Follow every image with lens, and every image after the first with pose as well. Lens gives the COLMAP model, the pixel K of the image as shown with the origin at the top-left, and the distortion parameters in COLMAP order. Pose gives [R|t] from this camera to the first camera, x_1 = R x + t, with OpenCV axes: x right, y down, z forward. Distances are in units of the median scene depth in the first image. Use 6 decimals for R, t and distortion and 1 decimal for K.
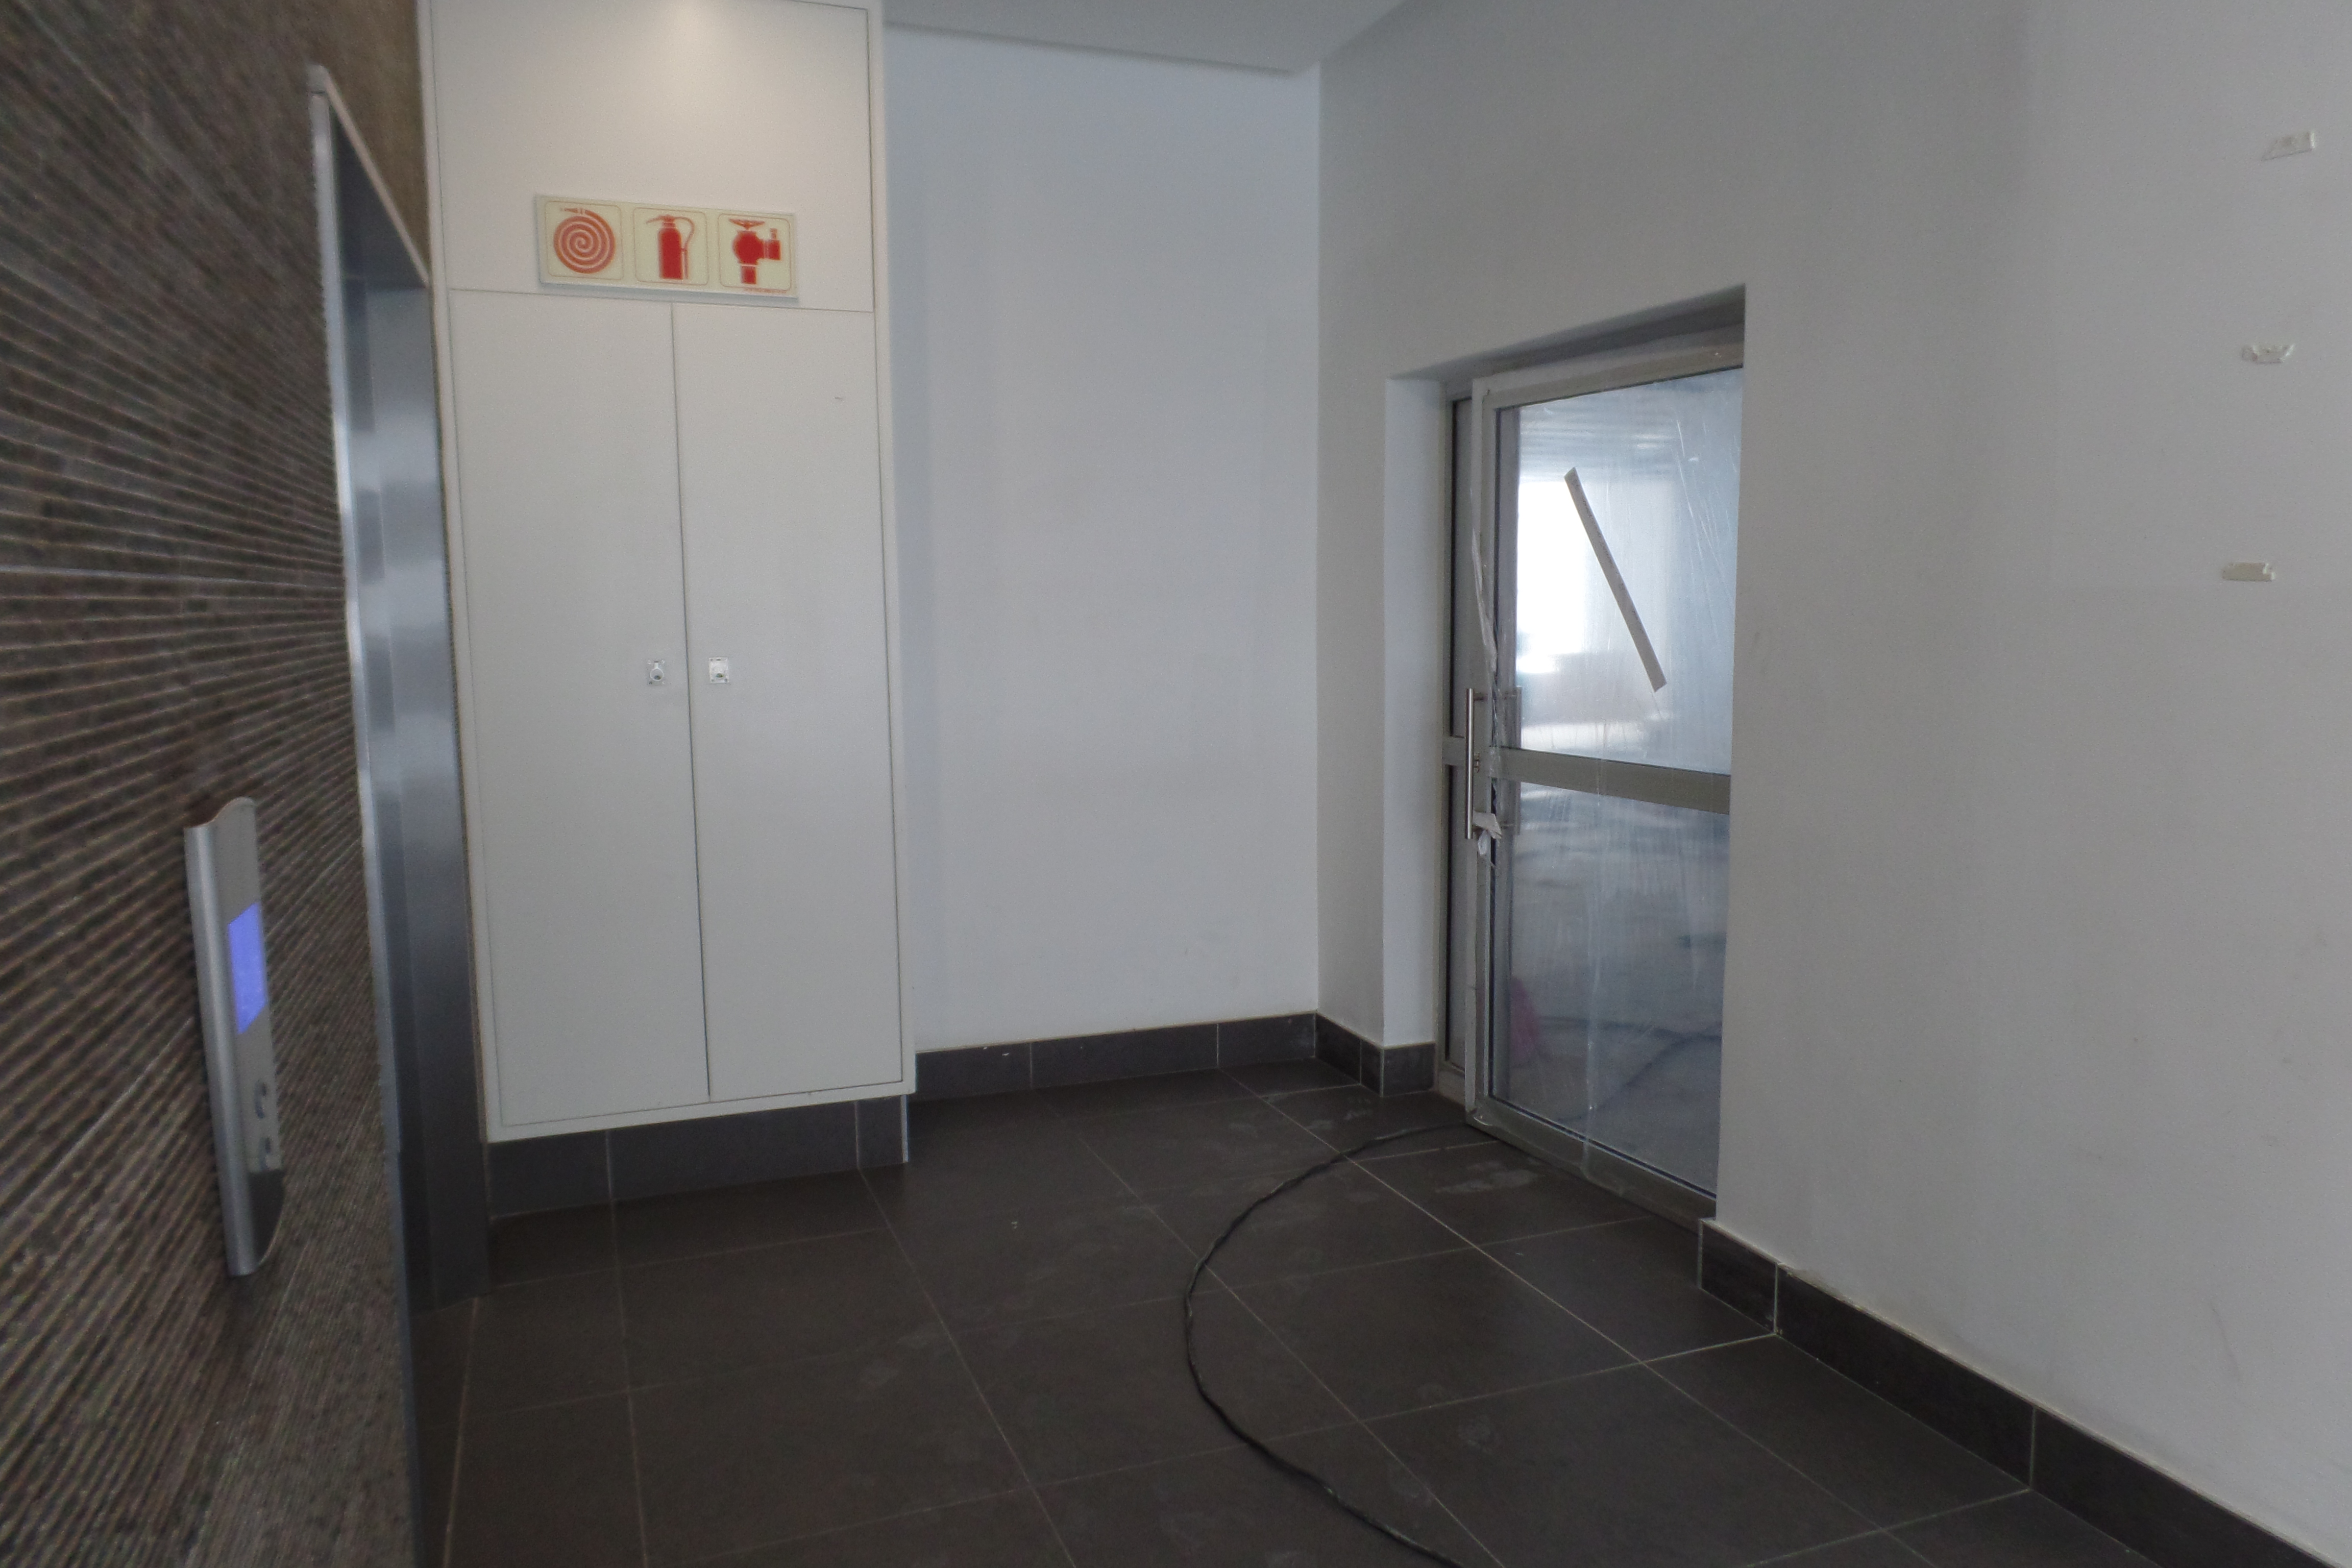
lens RADIAL K [[1630.8, 0, 1181.0], [0, 1630.8, 787.0], [0, 0, 1]] dist [-0.003696, 0.000197]
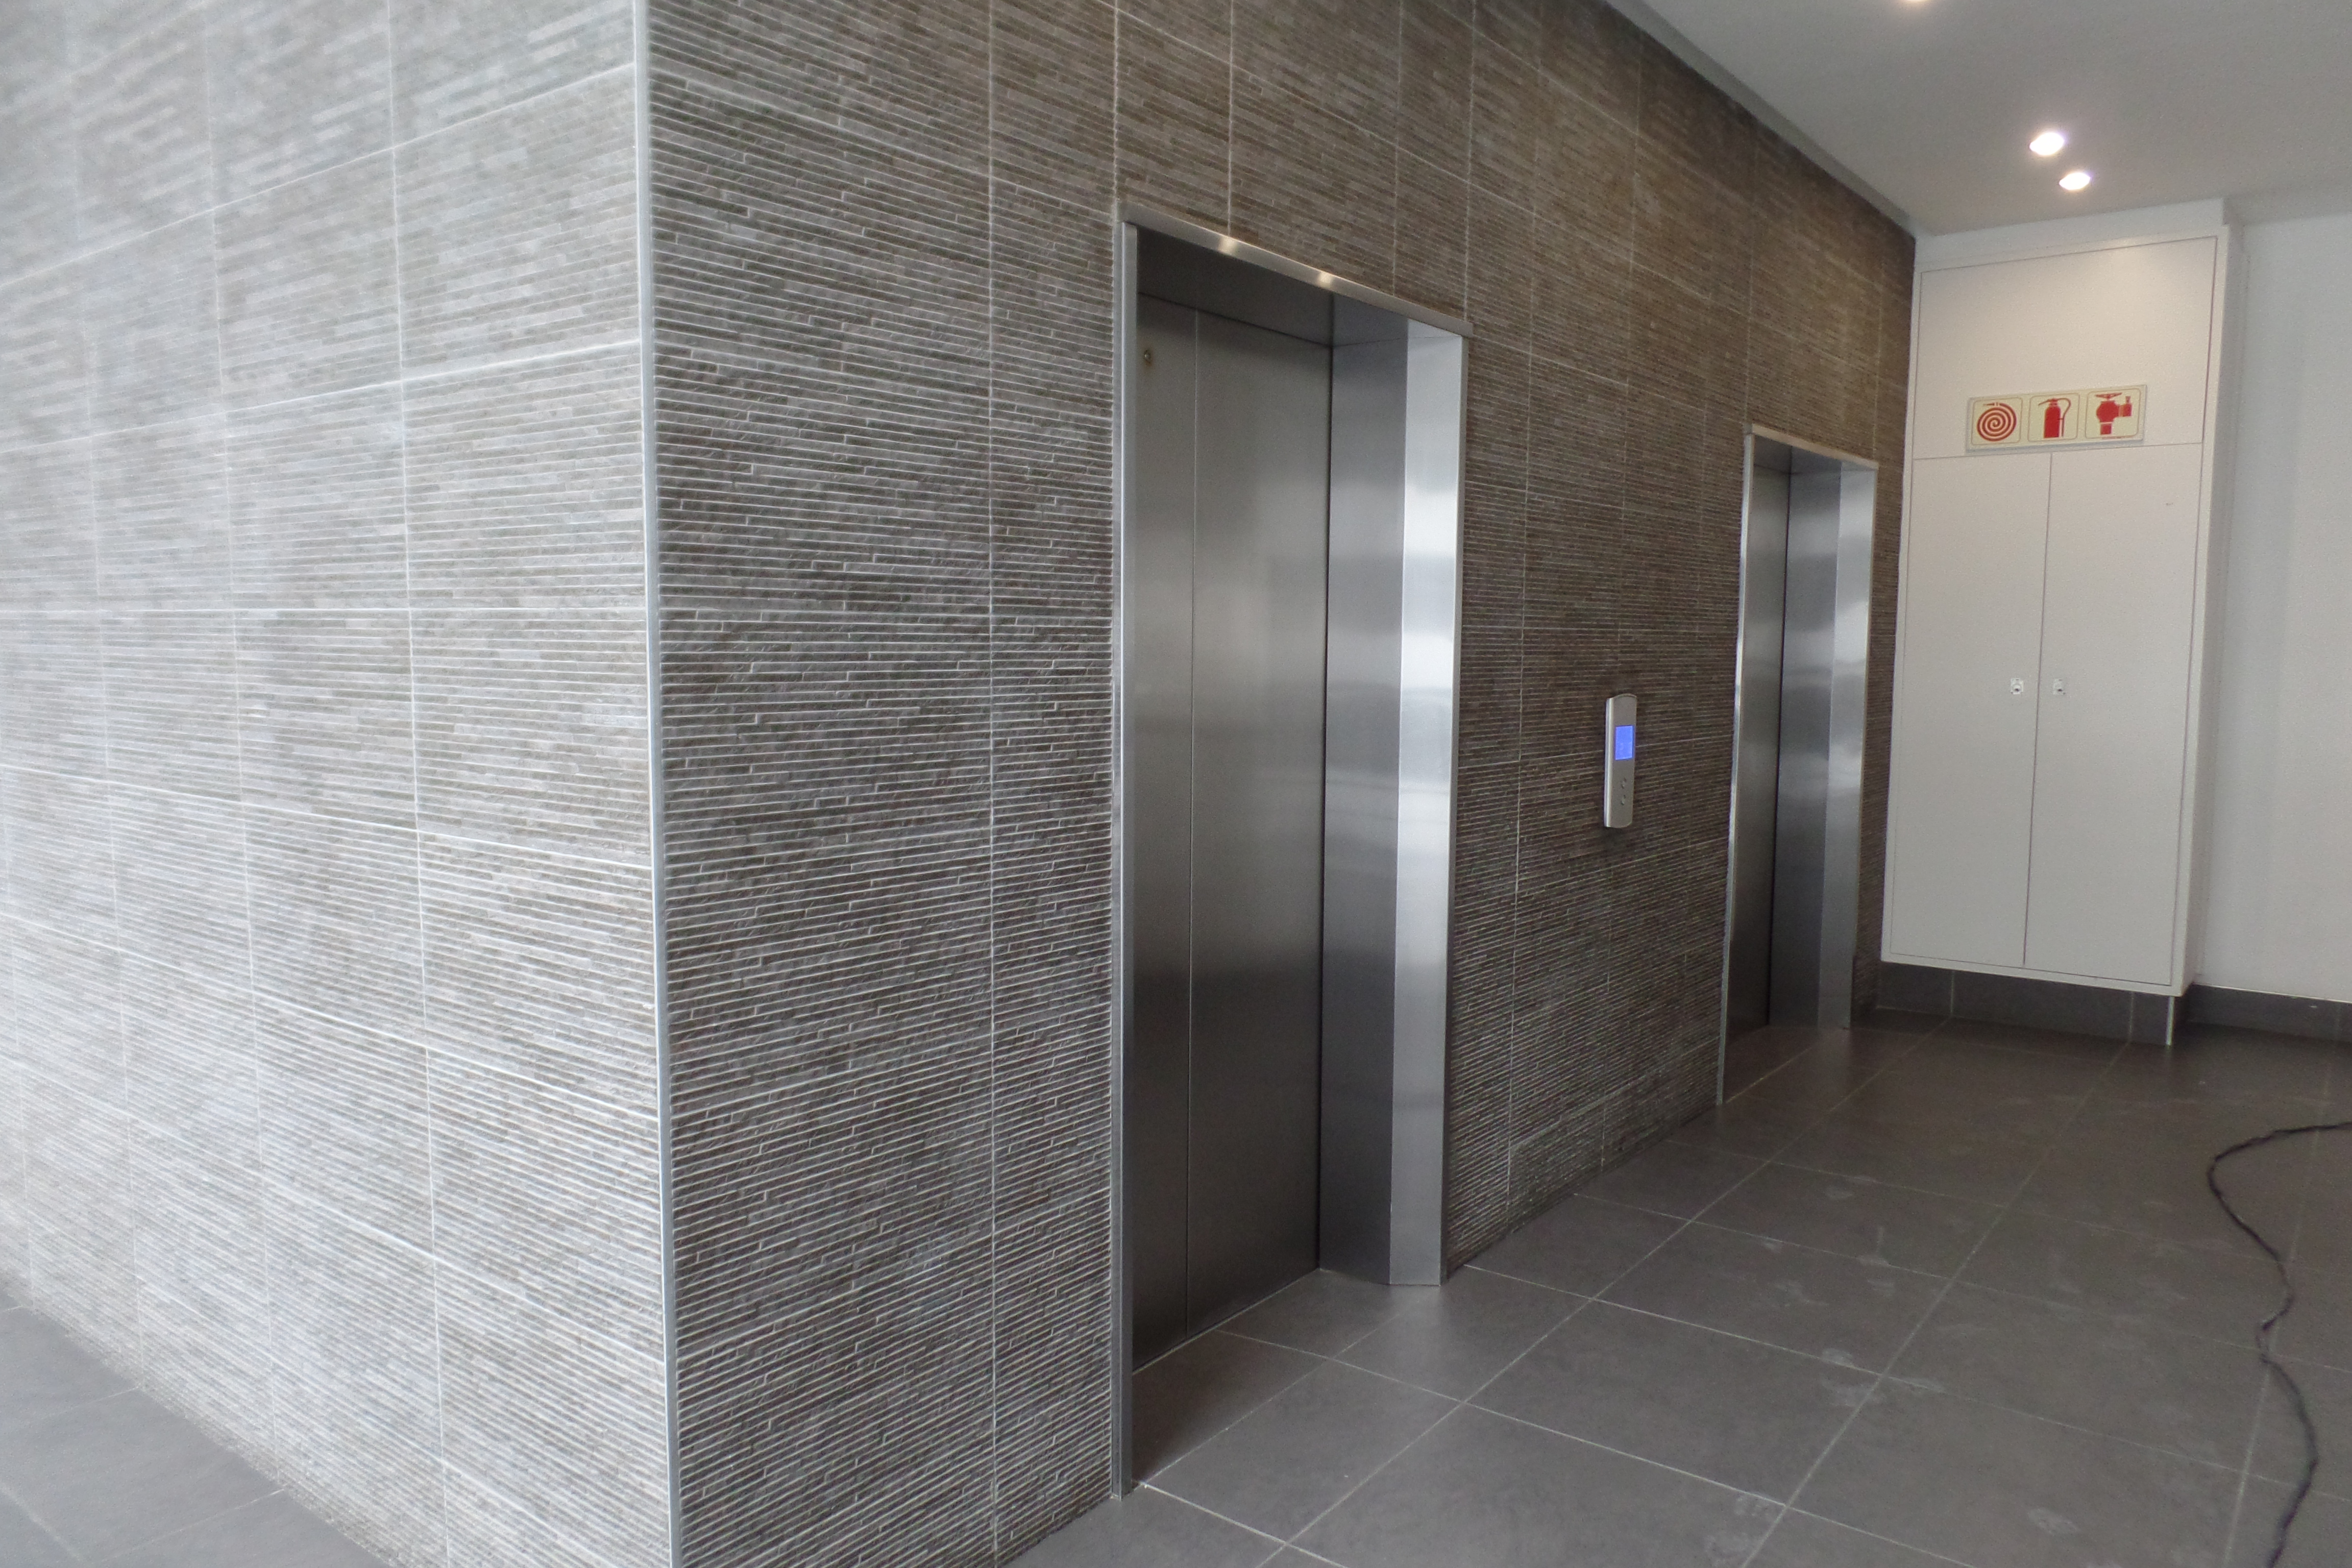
lens RADIAL K [[1630.8, 0, 1179.2], [0, 1630.8, 785.3], [0, 0, 1]] dist [-0.003696, 0.000197]
pose [[0.528213, 0.084282, -0.844919, 0.595422], [-0.107179, 0.993721, 0.032121, 0.060964], [0.842321, 0.073591, 0.533929, -0.520710]]
